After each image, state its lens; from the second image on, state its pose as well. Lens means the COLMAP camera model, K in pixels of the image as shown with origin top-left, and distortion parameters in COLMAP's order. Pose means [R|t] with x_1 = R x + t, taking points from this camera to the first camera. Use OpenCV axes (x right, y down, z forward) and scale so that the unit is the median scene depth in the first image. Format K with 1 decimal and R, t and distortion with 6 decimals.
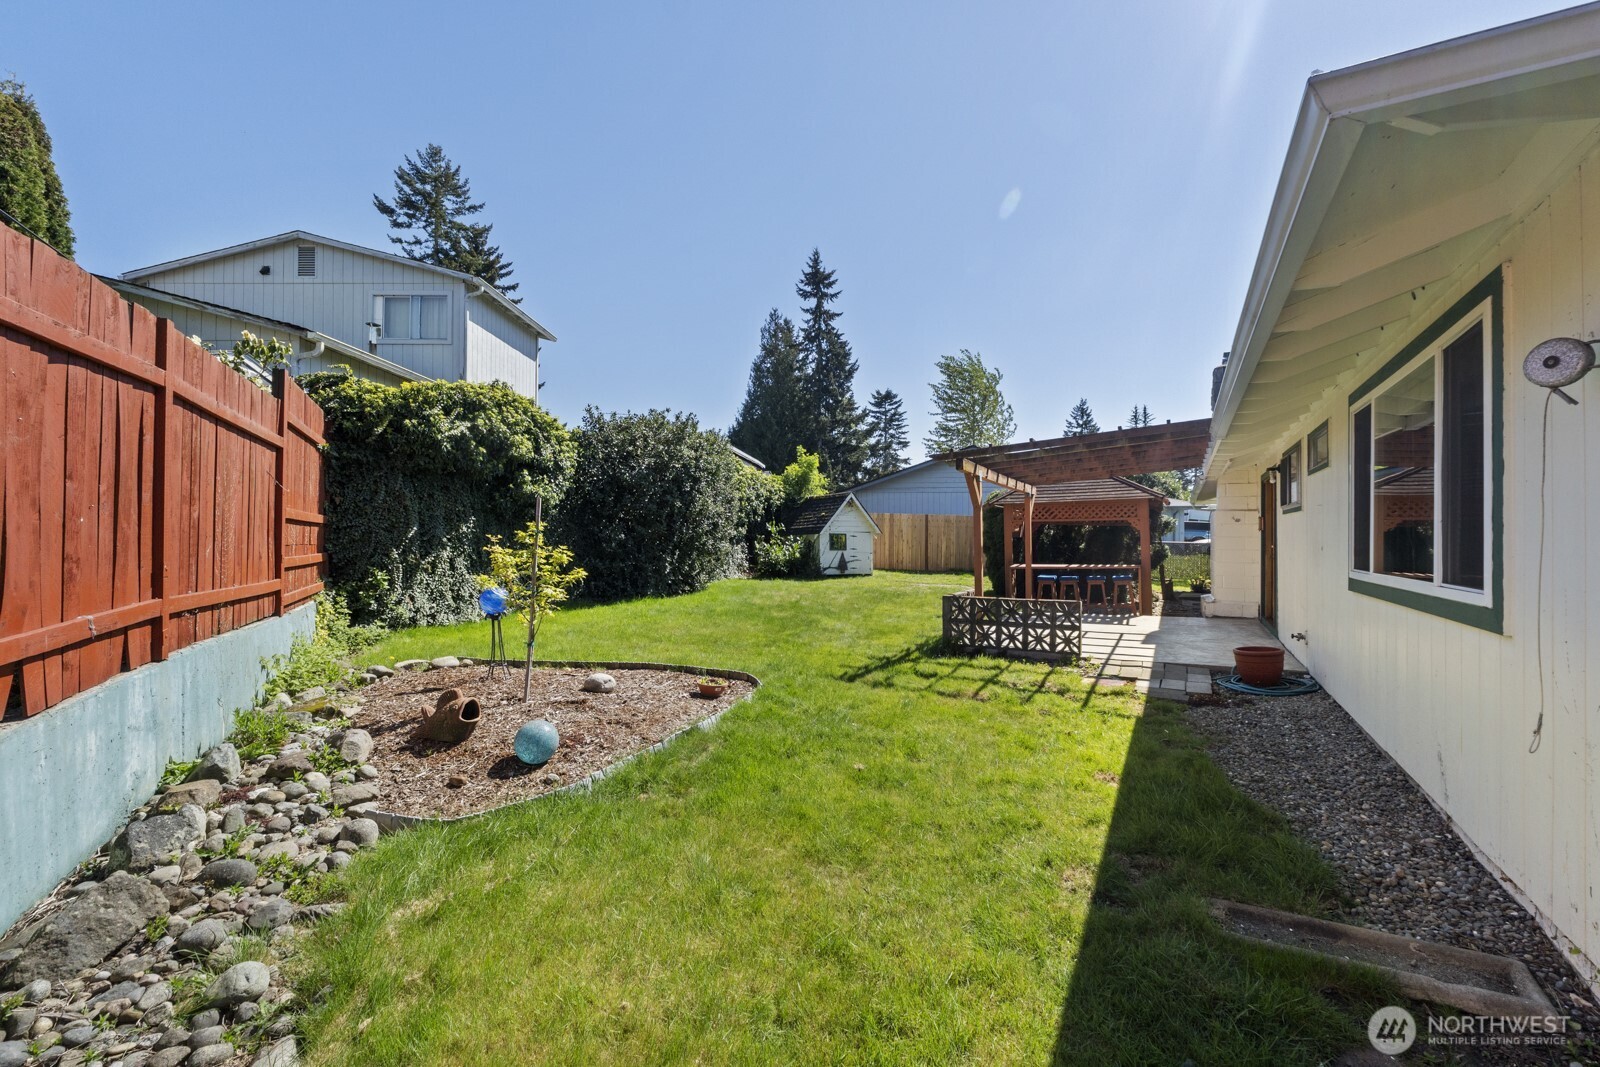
lens RADIAL K [[665.5, 0, 811.9], [0, 665.5, 531.2], [0, 0, 1]] dist [-0.006228, -0.000388]
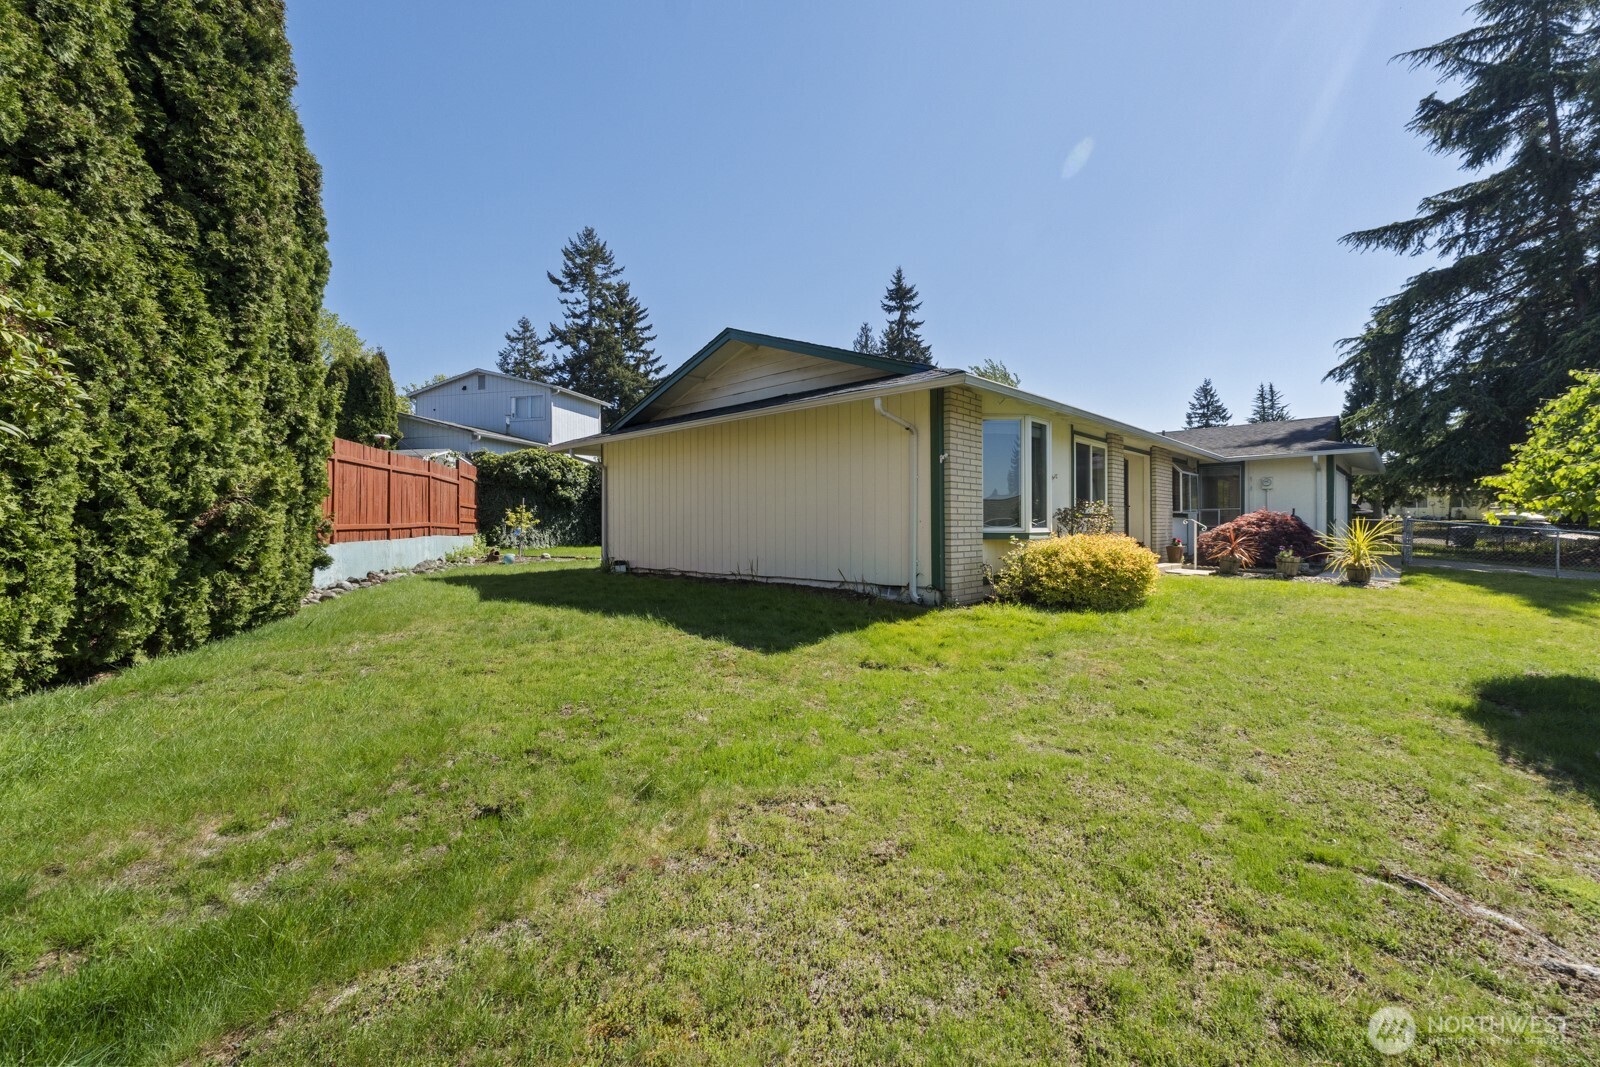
lens RADIAL K [[673.6, 0, 817.9], [0, 673.6, 527.6], [0, 0, 1]] dist [-0.010270, -0.000213]
pose [[0.971545, -0.010100, -0.236641, 0.182087], [0.012176, 0.999899, 0.007314, 0.009165], [0.236543, -0.009988, 0.971570, -0.192493]]
